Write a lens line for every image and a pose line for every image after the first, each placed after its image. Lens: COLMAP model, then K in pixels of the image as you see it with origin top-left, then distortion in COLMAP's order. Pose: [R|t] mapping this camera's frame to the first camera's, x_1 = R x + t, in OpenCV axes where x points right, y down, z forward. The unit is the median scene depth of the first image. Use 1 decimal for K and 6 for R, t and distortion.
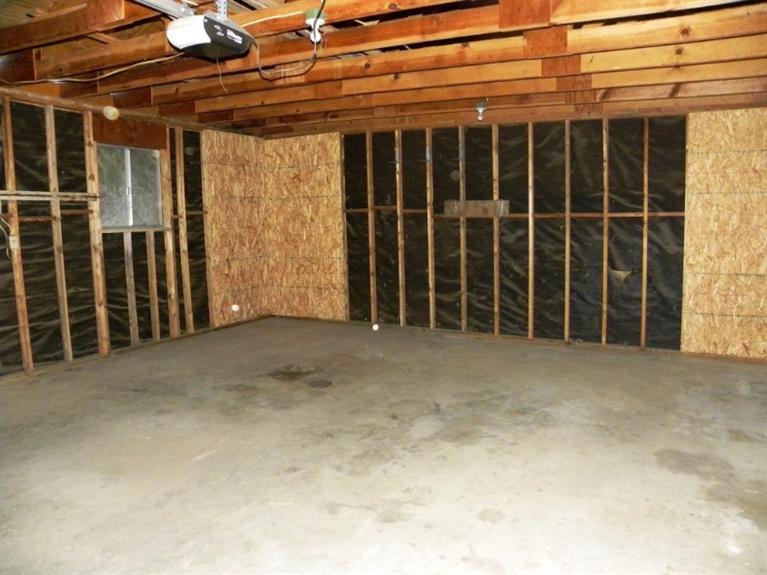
lens RADIAL K [[578.2, 0, 385.6], [0, 578.2, 285.7], [0, 0, 1]] dist [-0.157563, 0.095605]
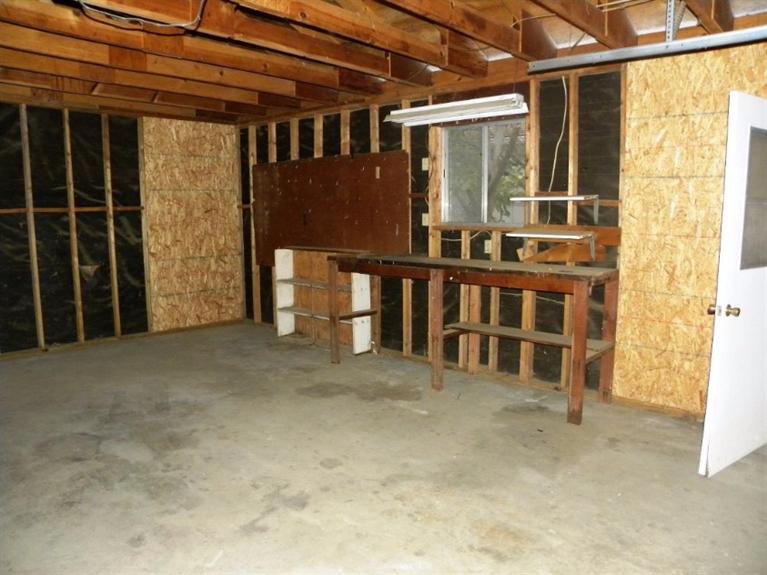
lens RADIAL K [[578.2, 0, 385.6], [0, 578.2, 285.7], [0, 0, 1]] dist [-0.157563, 0.095605]
pose [[0.264034, -0.118637, 0.957189, -0.574350], [0.104325, 0.990097, 0.093938, -0.042723], [-0.958855, 0.075056, 0.273796, 0.338108]]
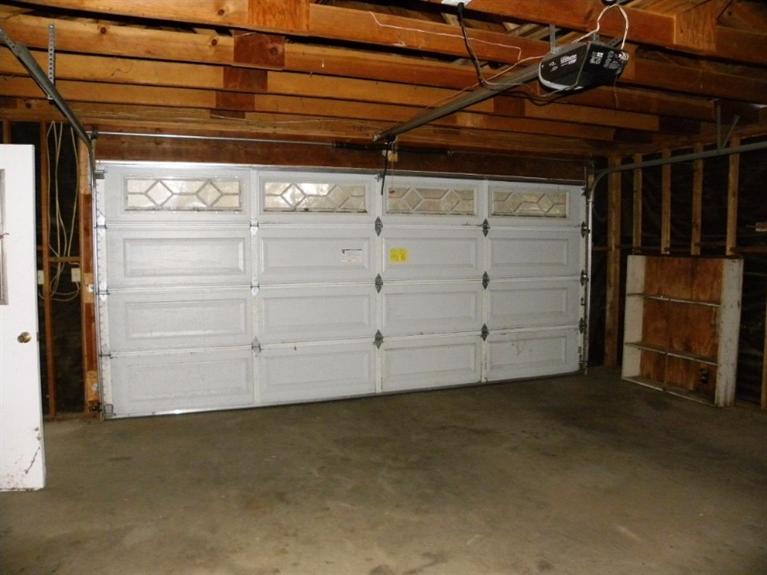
lens RADIAL K [[578.2, 0, 385.6], [0, 578.2, 285.7], [0, 0, 1]] dist [-0.157563, 0.095605]
pose [[-0.679493, 0.051131, -0.731898, 0.423142], [-0.085169, 0.985327, 0.147907, -0.130614], [0.728722, 0.162837, -0.665168, 0.990171]]
